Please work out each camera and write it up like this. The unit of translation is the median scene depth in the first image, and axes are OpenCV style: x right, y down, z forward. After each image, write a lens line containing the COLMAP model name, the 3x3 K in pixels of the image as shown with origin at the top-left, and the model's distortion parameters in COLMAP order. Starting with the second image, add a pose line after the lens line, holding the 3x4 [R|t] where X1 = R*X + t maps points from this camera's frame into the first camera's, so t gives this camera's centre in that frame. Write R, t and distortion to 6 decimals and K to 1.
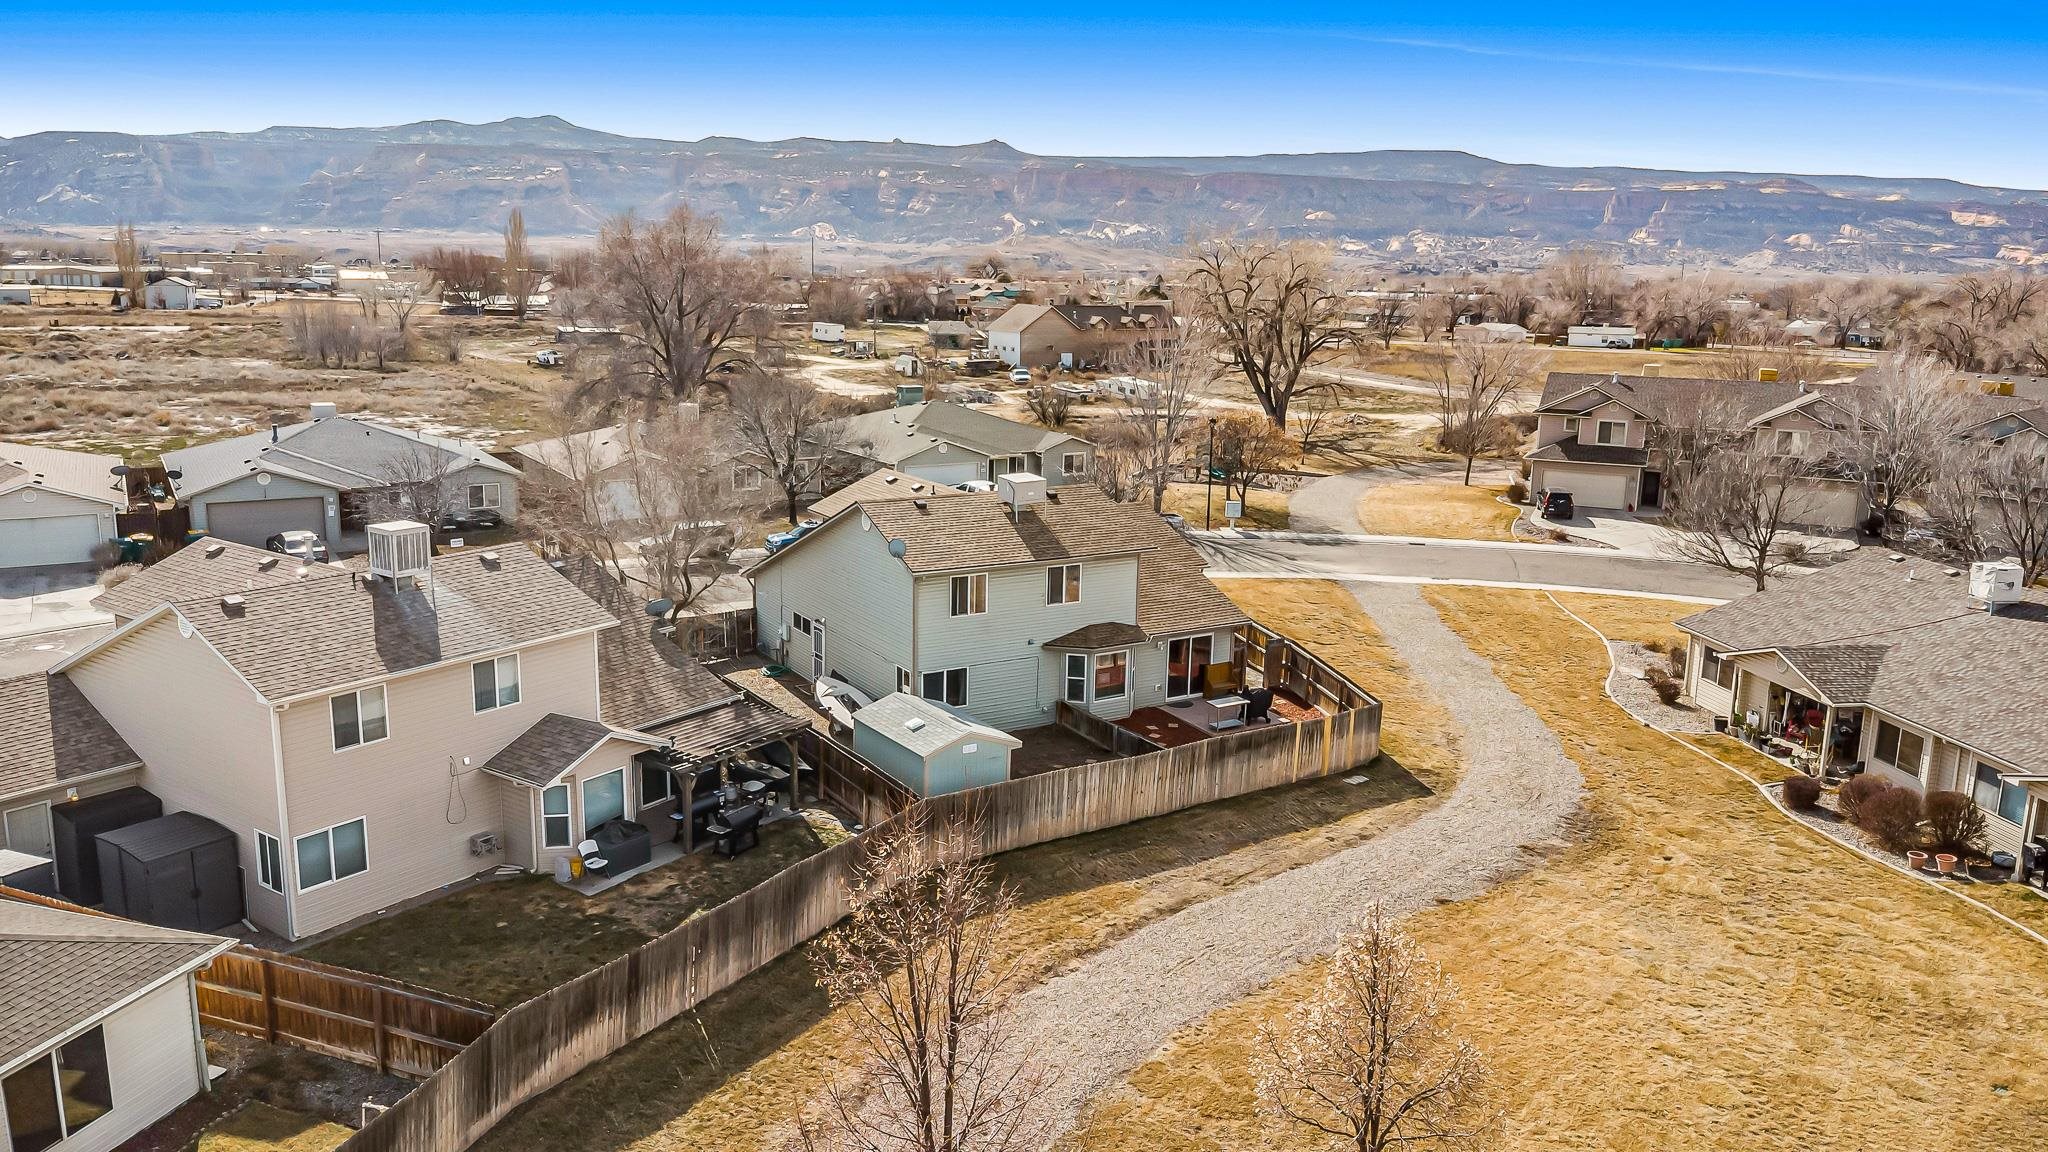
lens RADIAL K [[1487.3, 0, 1030.6], [0, 1487.3, 615.3], [0, 0, 1]] dist [0.021055, -0.006243]
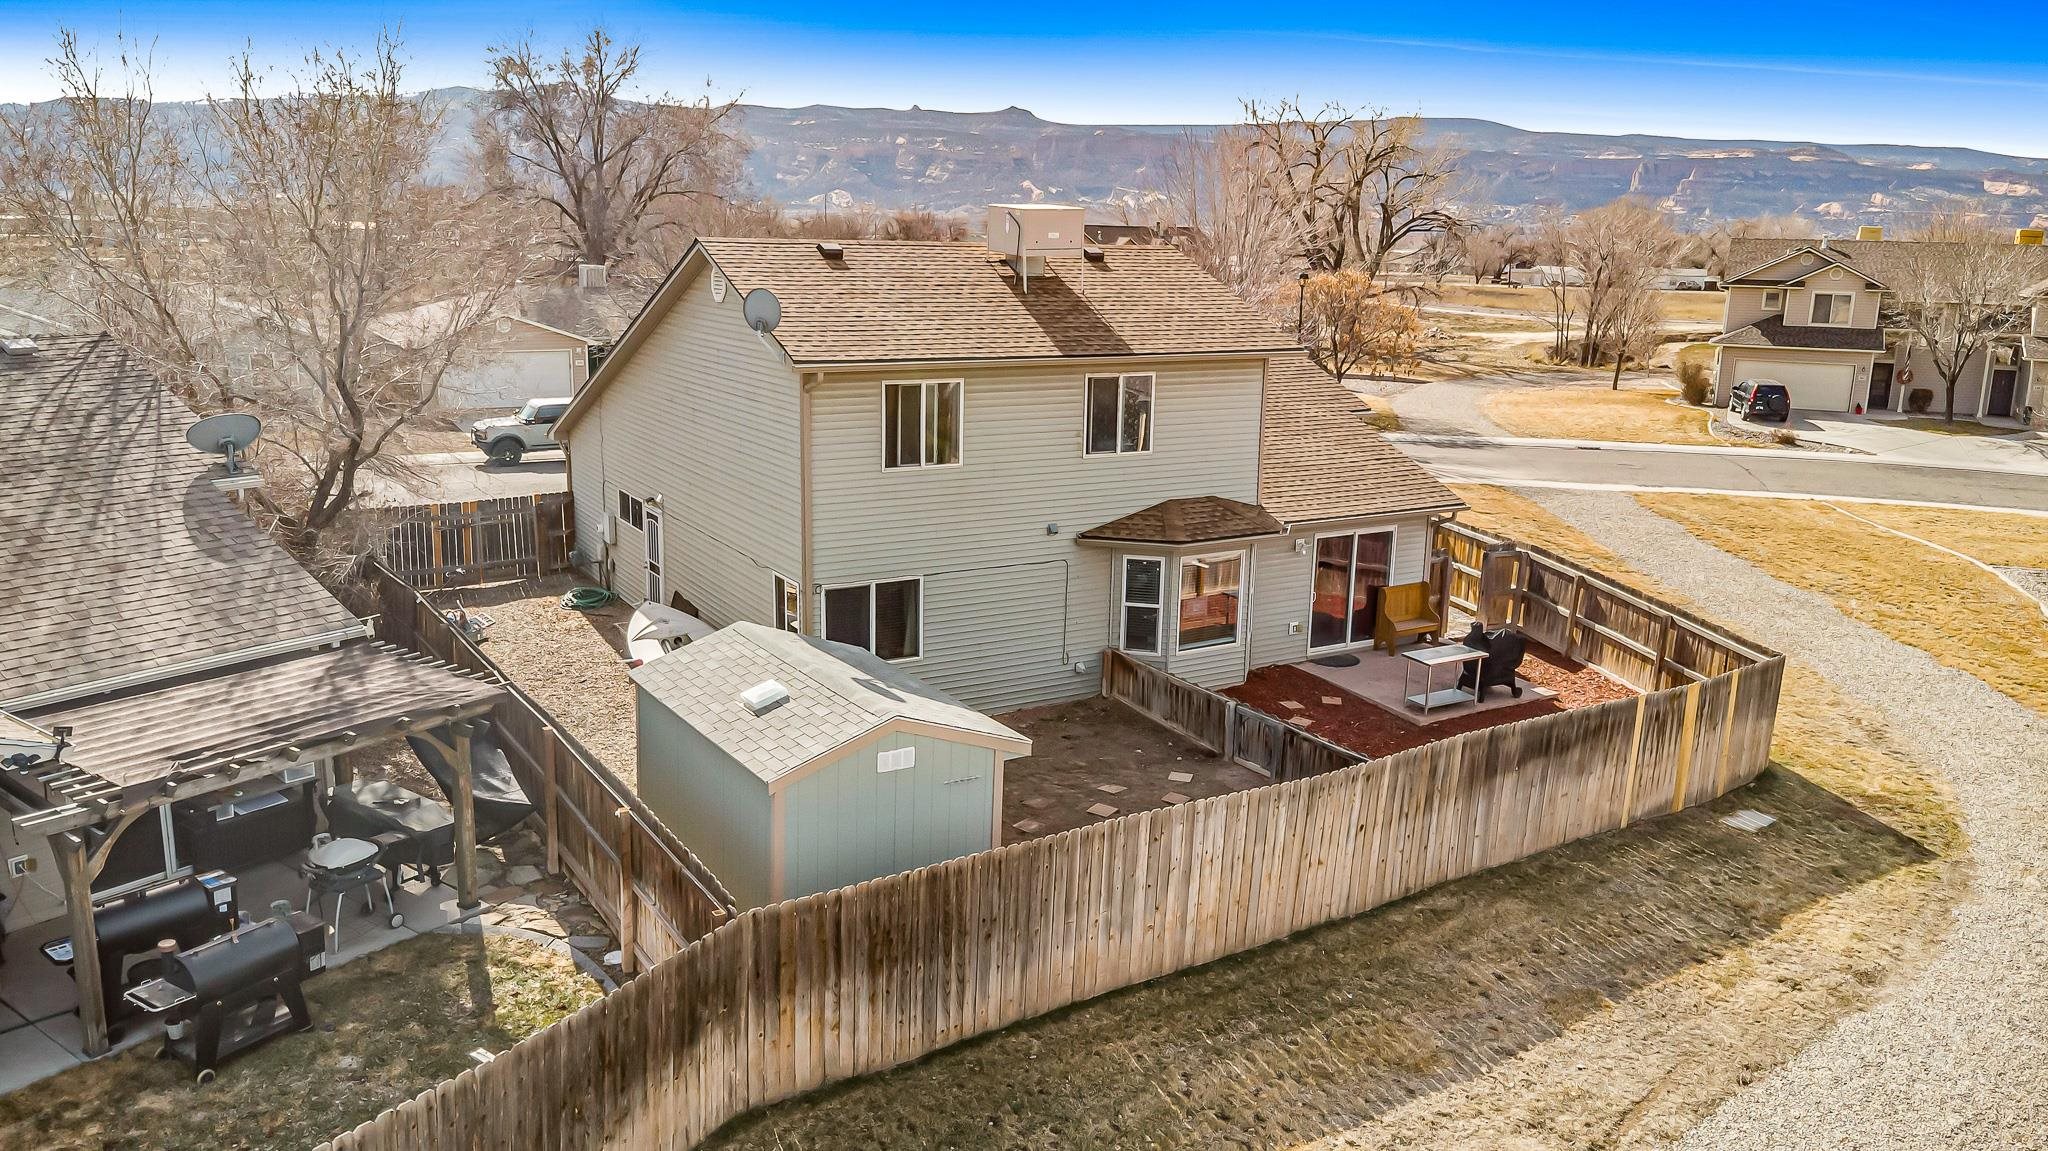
lens RADIAL K [[1494.2, 0, 1024.0], [0, 1494.2, 575.5], [0, 0, 1]] dist [0.051393, -0.066617]
pose [[0.999866, 0.003381, -0.015992, -0.001226], [-0.003501, 0.999966, -0.007453, 0.036330], [0.015966, 0.007508, 0.999844, 0.498765]]
